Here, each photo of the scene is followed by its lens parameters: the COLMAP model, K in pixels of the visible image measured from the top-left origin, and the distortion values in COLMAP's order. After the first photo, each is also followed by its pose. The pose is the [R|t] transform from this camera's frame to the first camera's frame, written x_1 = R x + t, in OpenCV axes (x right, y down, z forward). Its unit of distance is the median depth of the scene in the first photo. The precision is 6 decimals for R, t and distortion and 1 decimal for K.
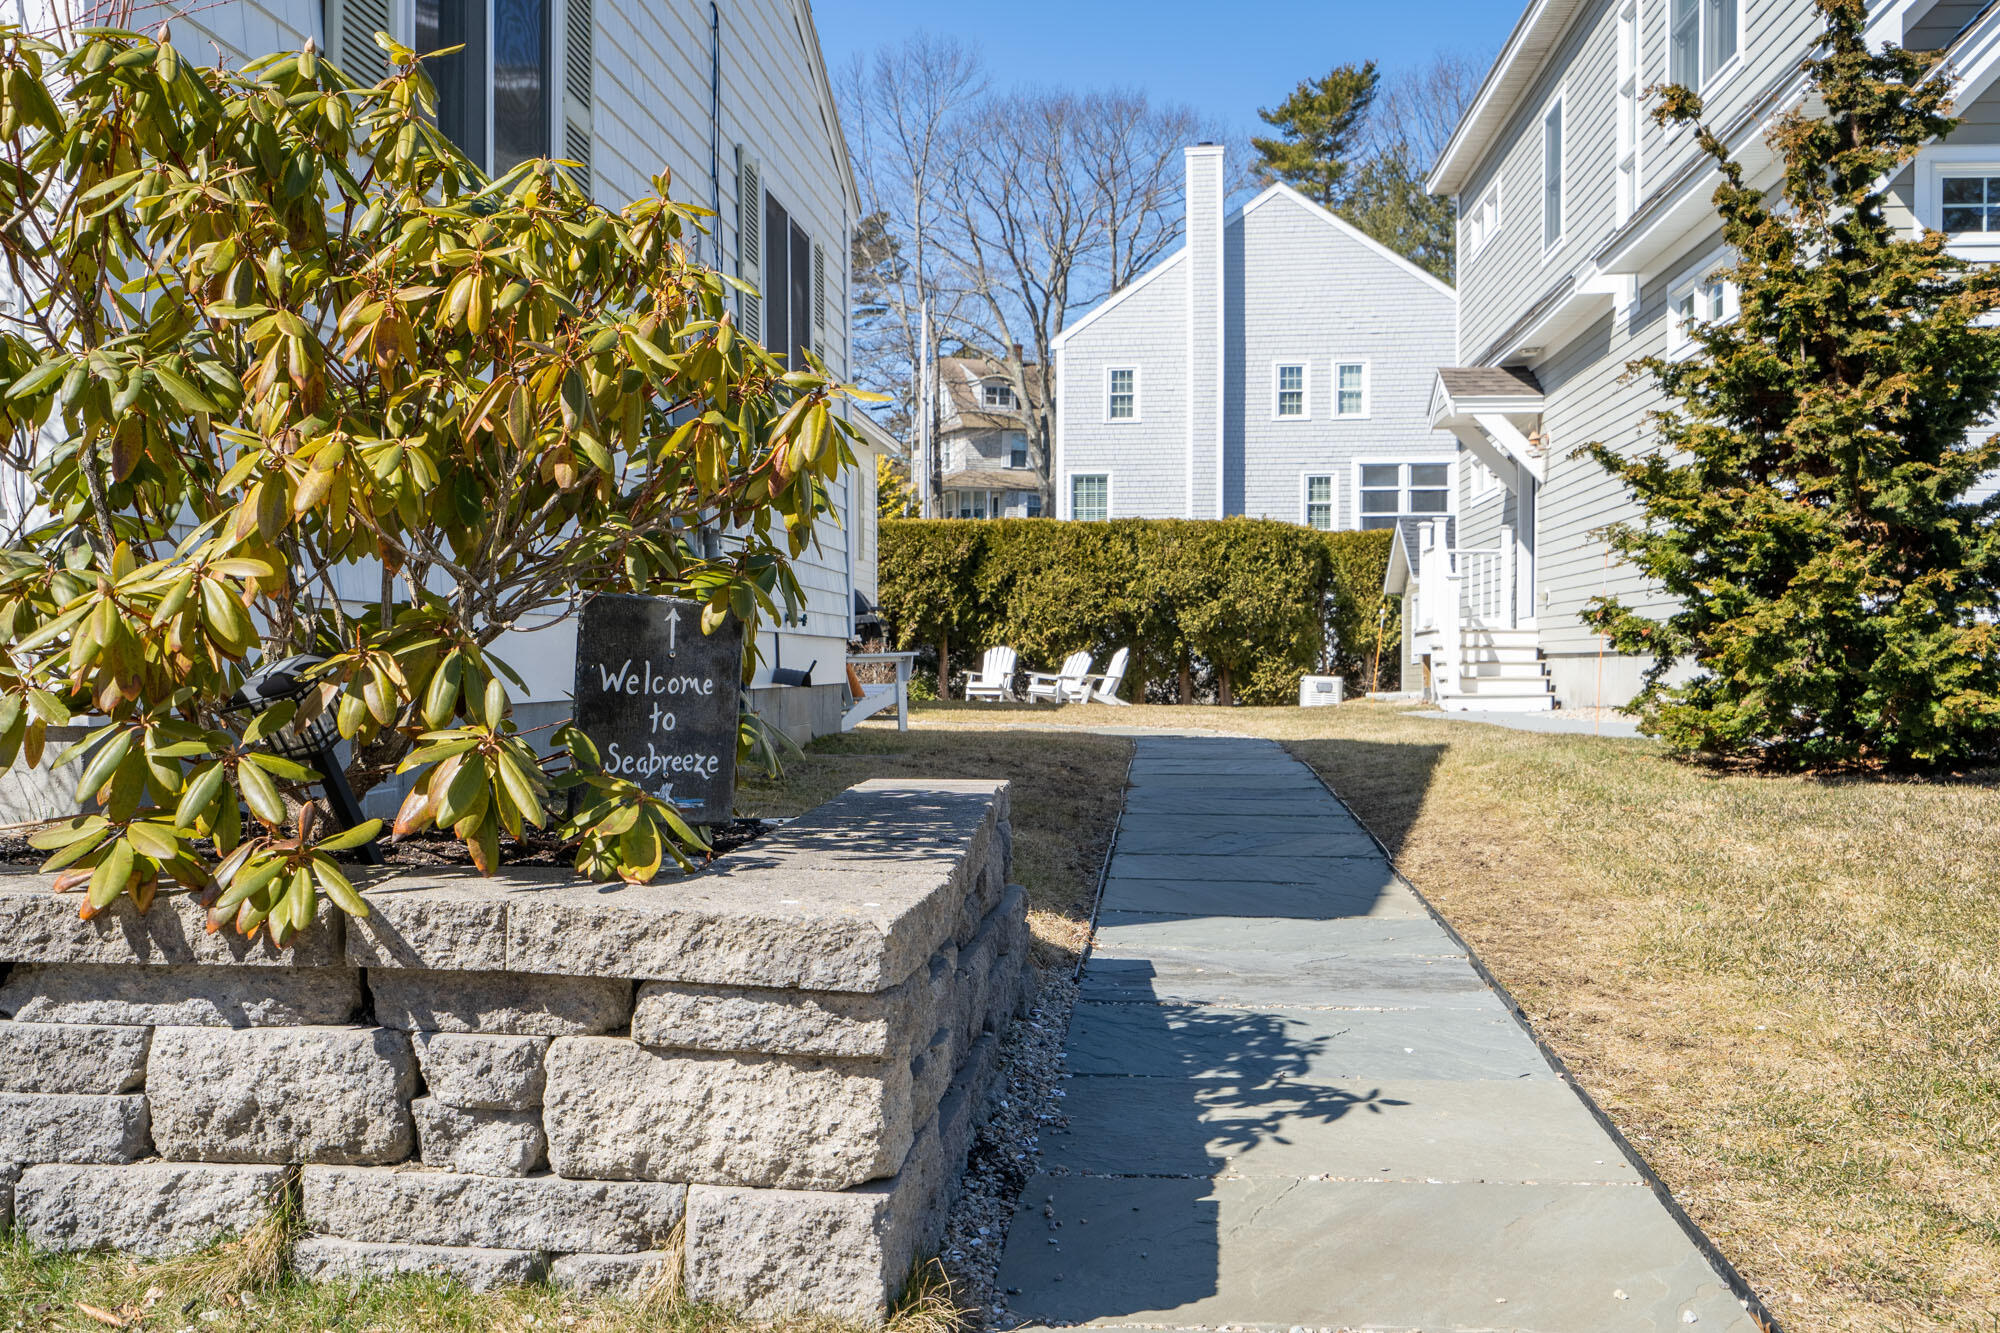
lens RADIAL K [[1979.9, 0, 987.2], [0, 1979.9, 656.1], [0, 0, 1]] dist [0.022239, 0.000000]
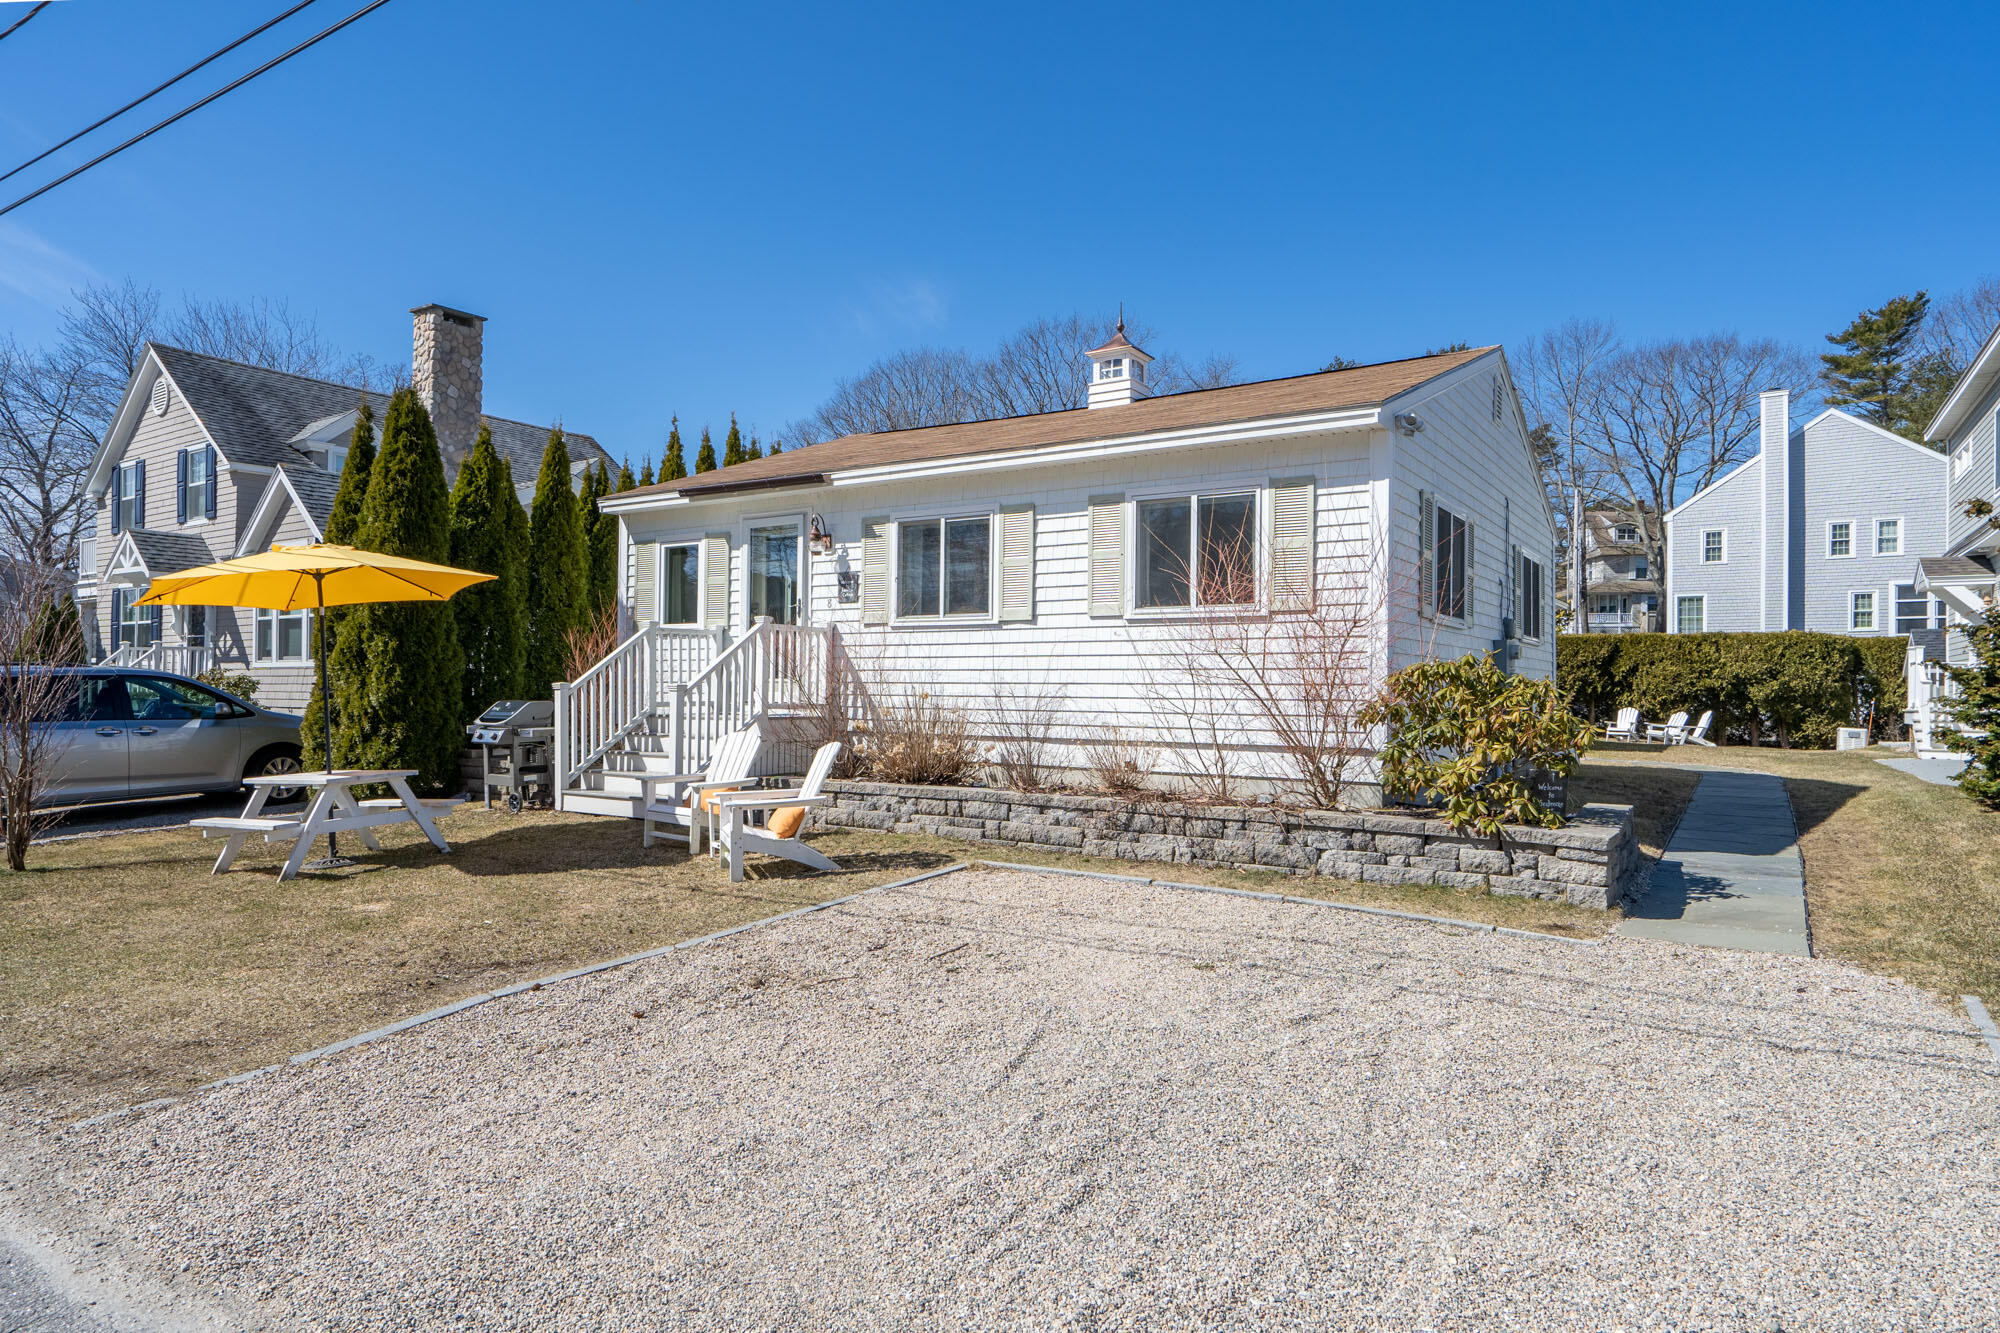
lens RADIAL K [[1159.9, 0, 998.7], [0, 1159.9, 676.1], [0, 0, 1]] dist [0.005026, 0.002654]
pose [[0.882542, 0.001631, -0.470231, -0.001713], [-0.006802, 0.999934, -0.009297, -0.018153], [0.470185, 0.011404, 0.882494, -0.174452]]
